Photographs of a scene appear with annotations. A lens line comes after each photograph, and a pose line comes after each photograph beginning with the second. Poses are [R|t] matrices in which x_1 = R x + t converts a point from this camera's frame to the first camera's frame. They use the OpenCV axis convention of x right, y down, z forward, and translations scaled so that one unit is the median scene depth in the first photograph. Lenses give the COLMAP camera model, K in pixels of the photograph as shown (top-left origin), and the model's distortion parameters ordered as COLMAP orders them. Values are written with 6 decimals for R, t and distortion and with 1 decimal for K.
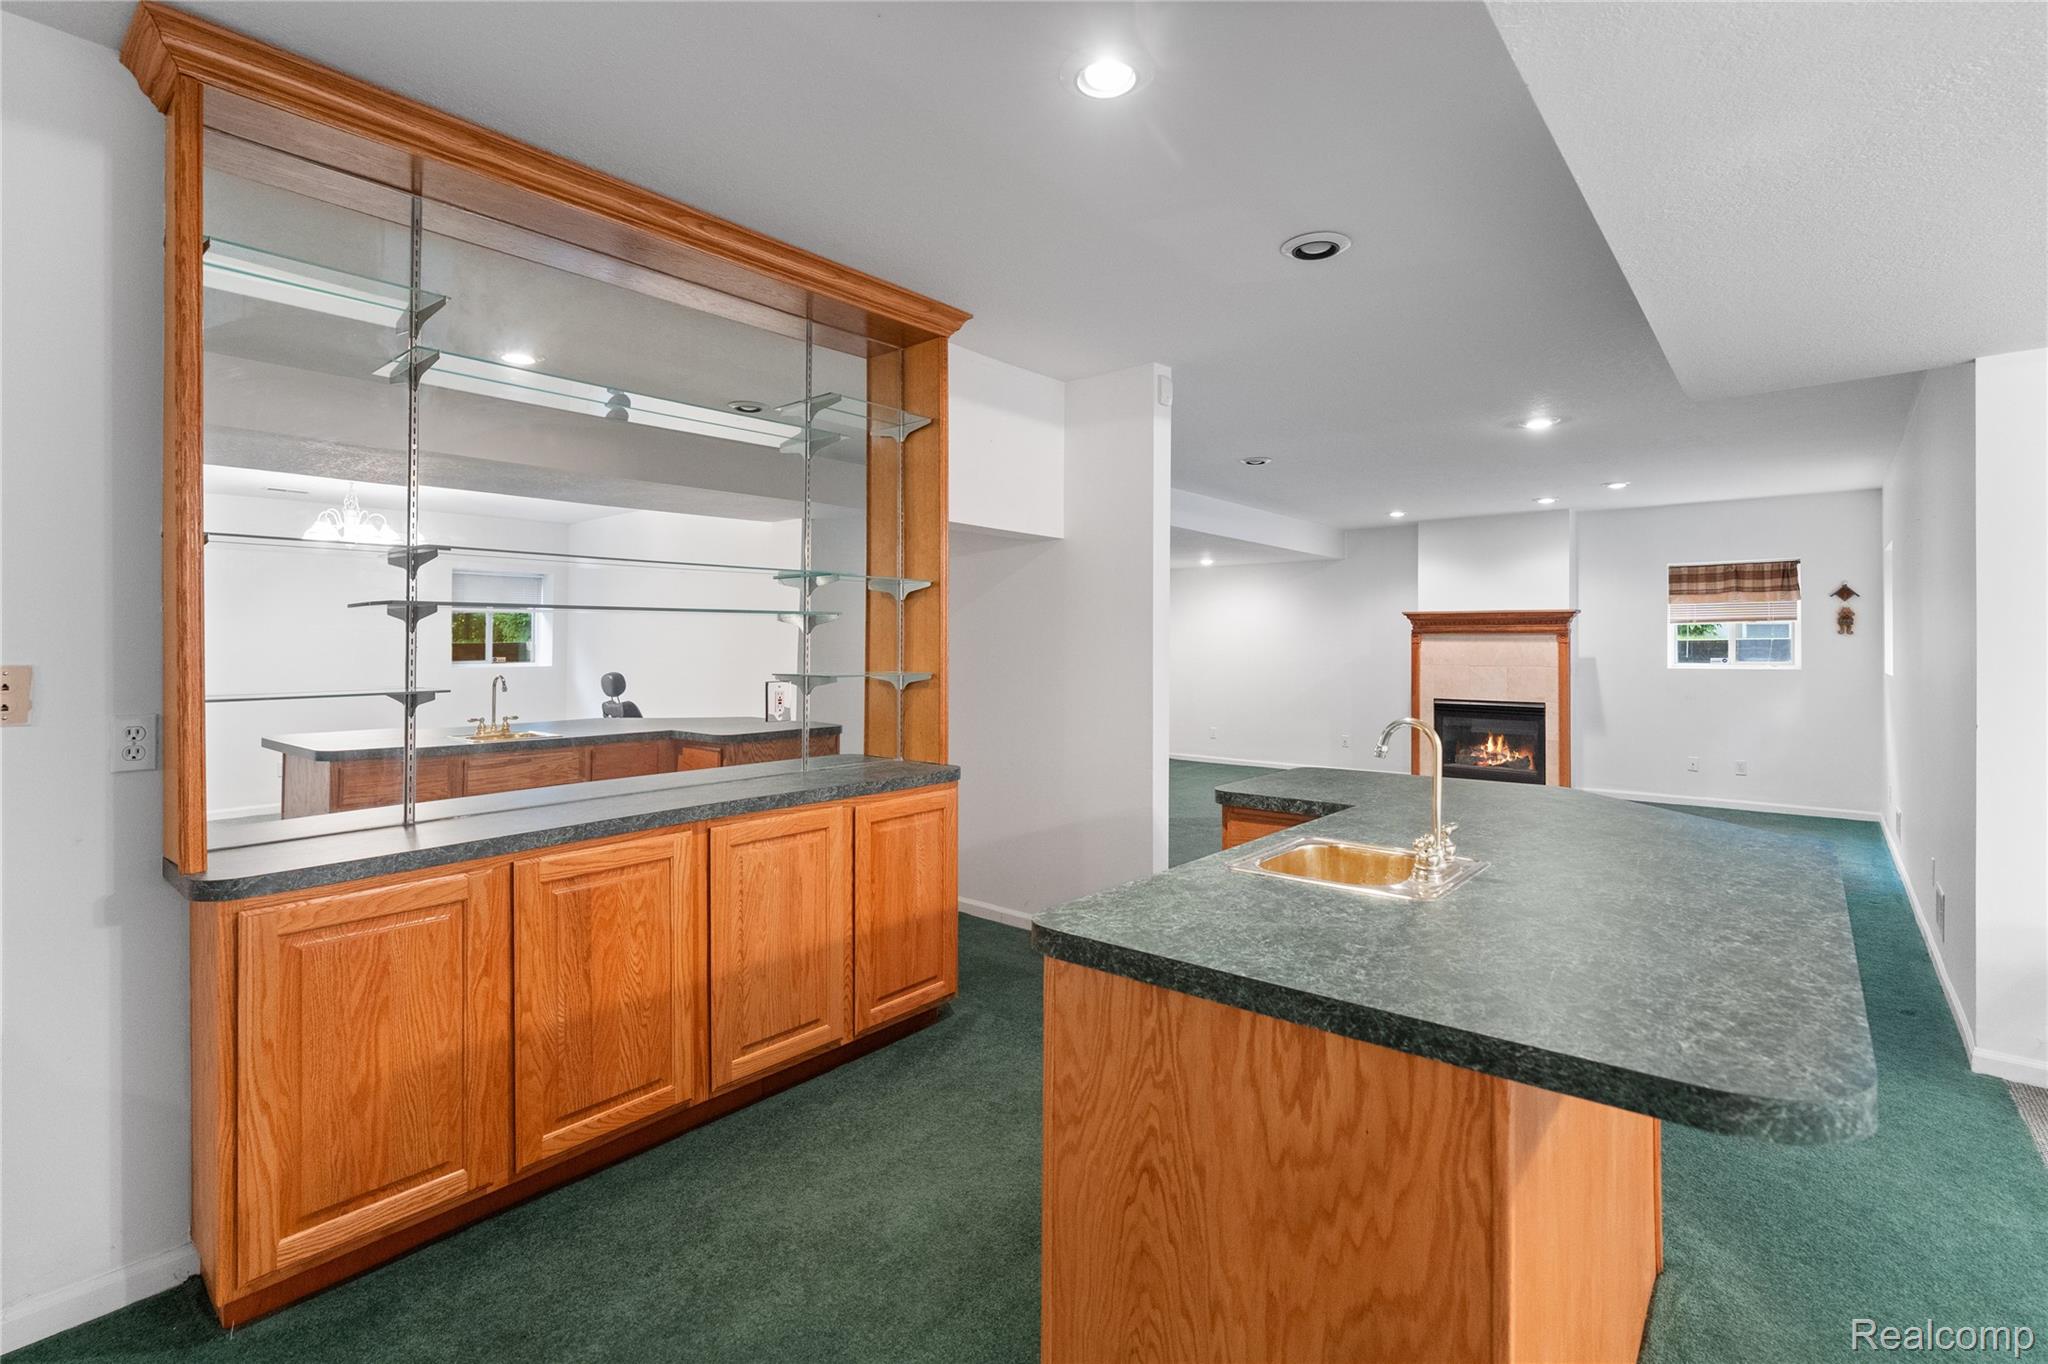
lens RADIAL K [[934.6, 0, 1035.7], [0, 934.6, 653.4], [0, 0, 1]] dist [-0.009348, 0.001631]
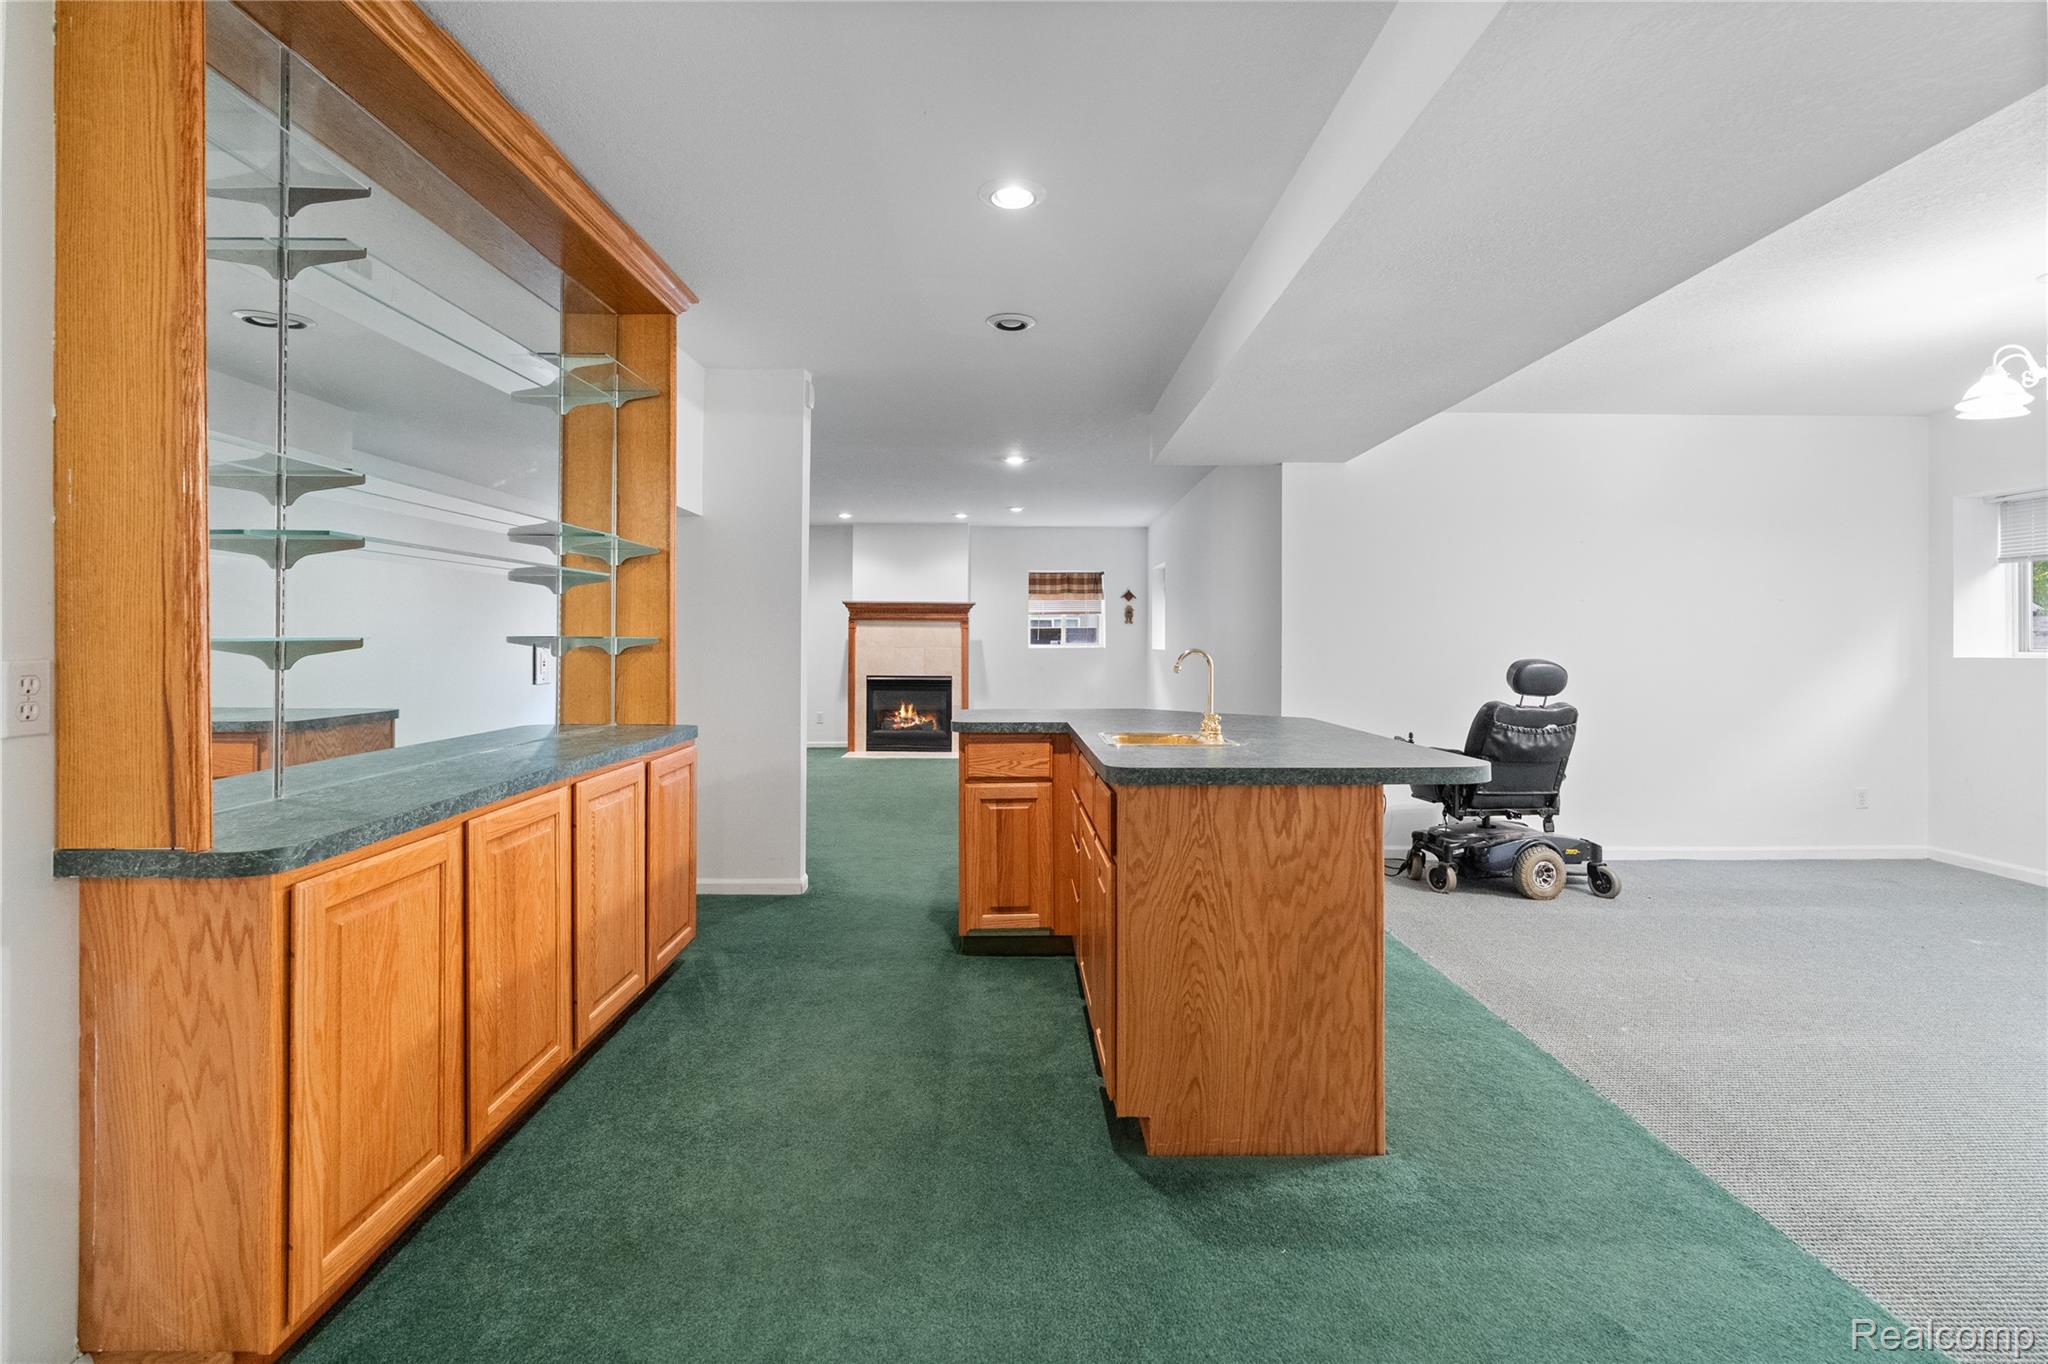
lens RADIAL K [[923.7, 0, 1027.5], [0, 923.7, 665.3], [0, 0, 1]] dist [-0.014256, 0.000577]
pose [[0.761079, -0.016157, 0.648458, -0.490447], [0.003645, 0.999781, 0.020631, 0.034395], [-0.648649, -0.013338, 0.760971, -0.041036]]
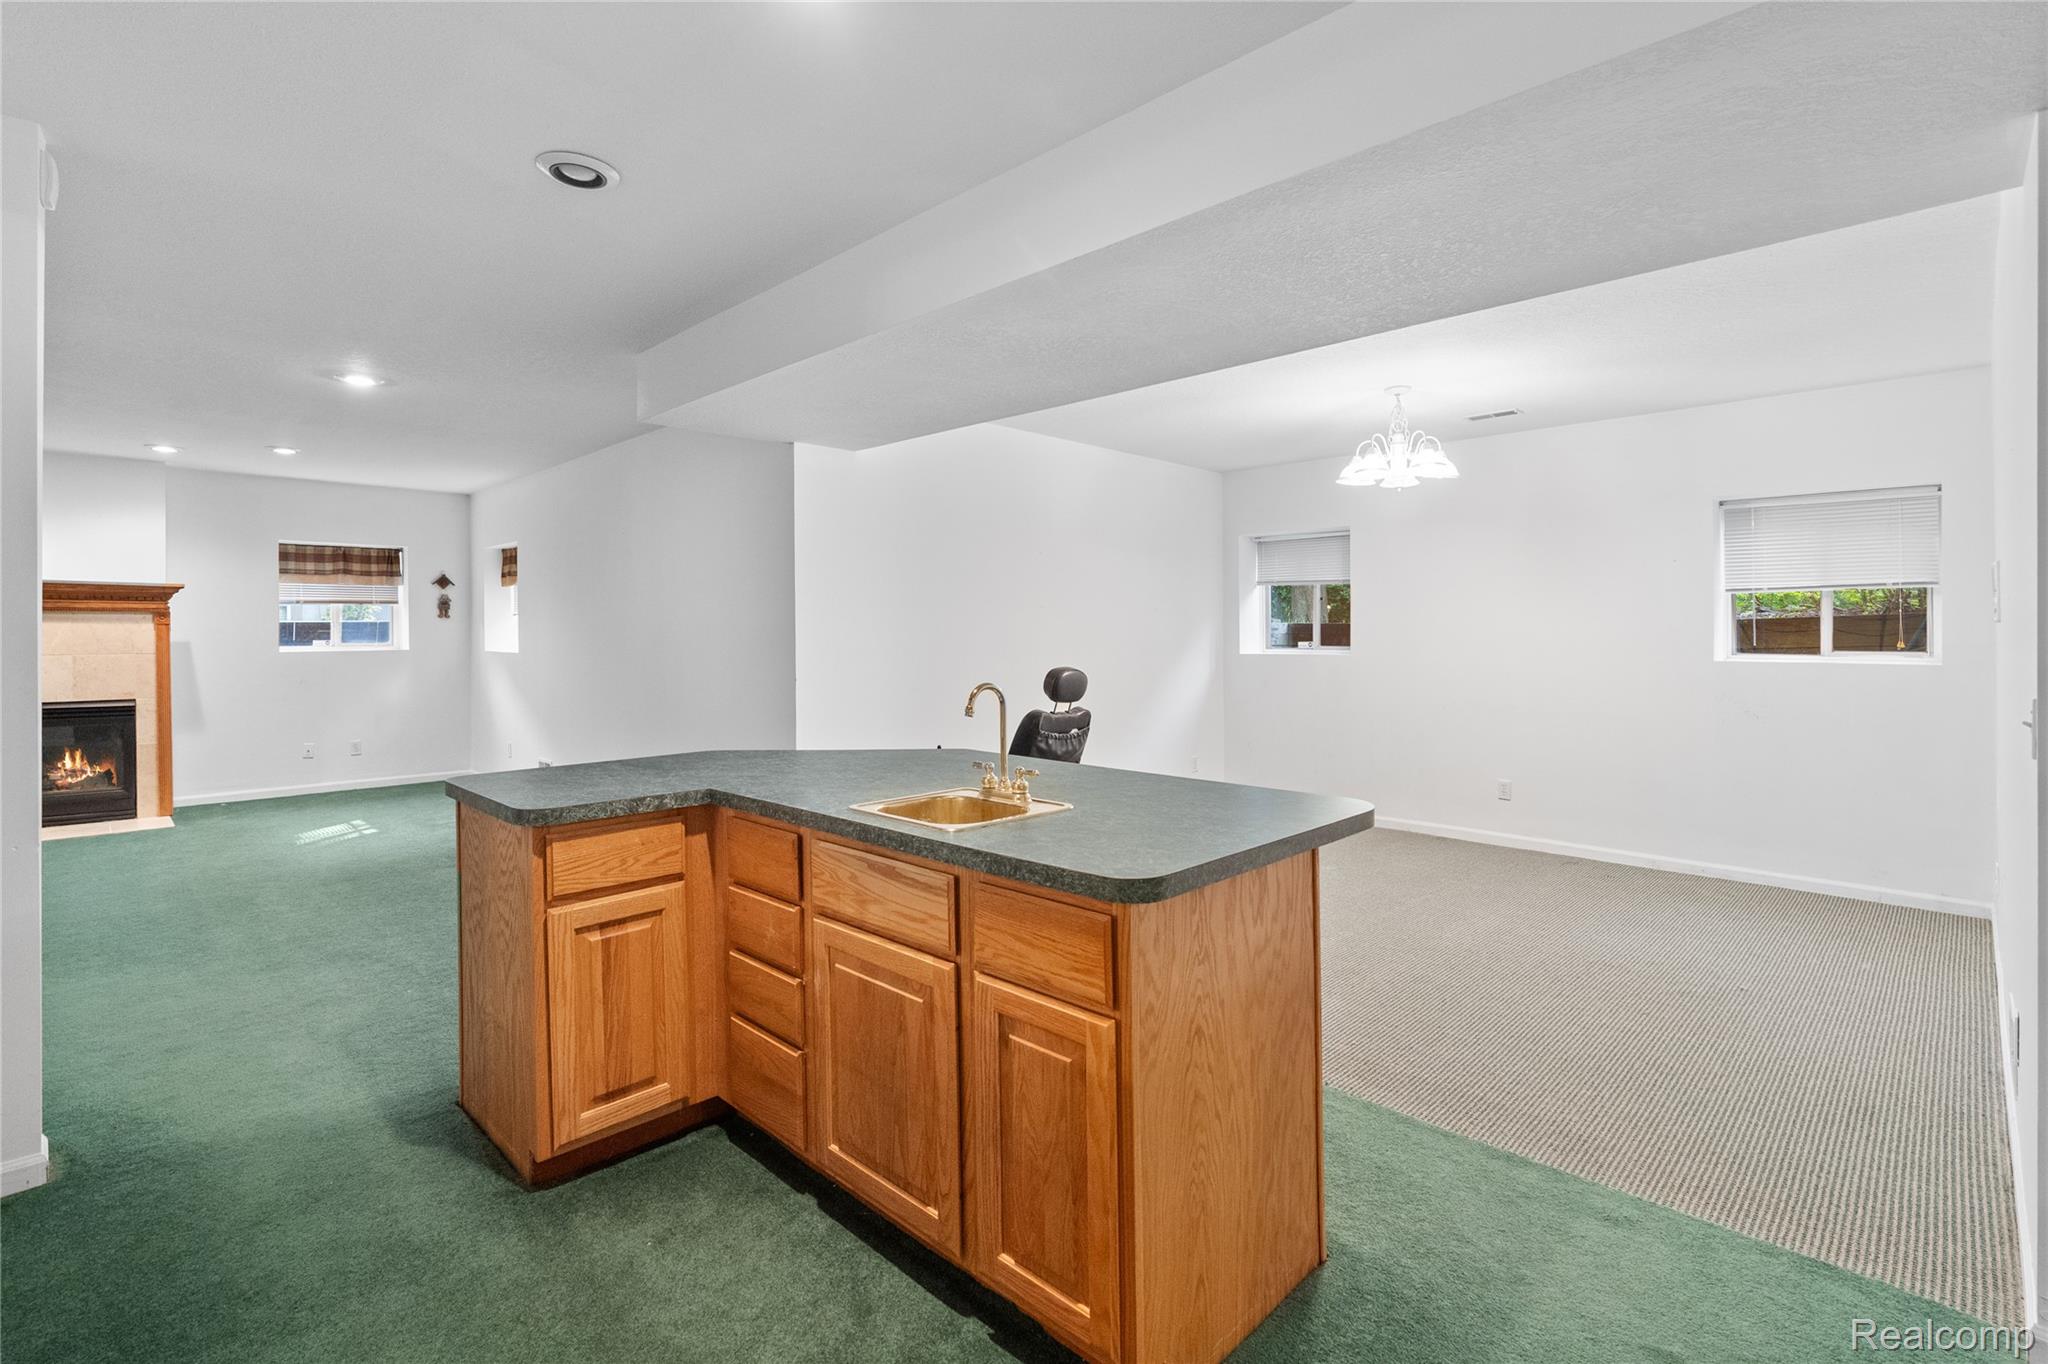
lens RADIAL K [[931.3, 0, 1025.0], [0, 931.3, 653.9], [0, 0, 1]] dist [-0.010842, 0.004325]
pose [[0.089842, -0.025313, 0.995634, -0.465138], [0.006776, 0.999669, 0.024804, -0.000431], [-0.995933, 0.004518, 0.089983, 0.446509]]
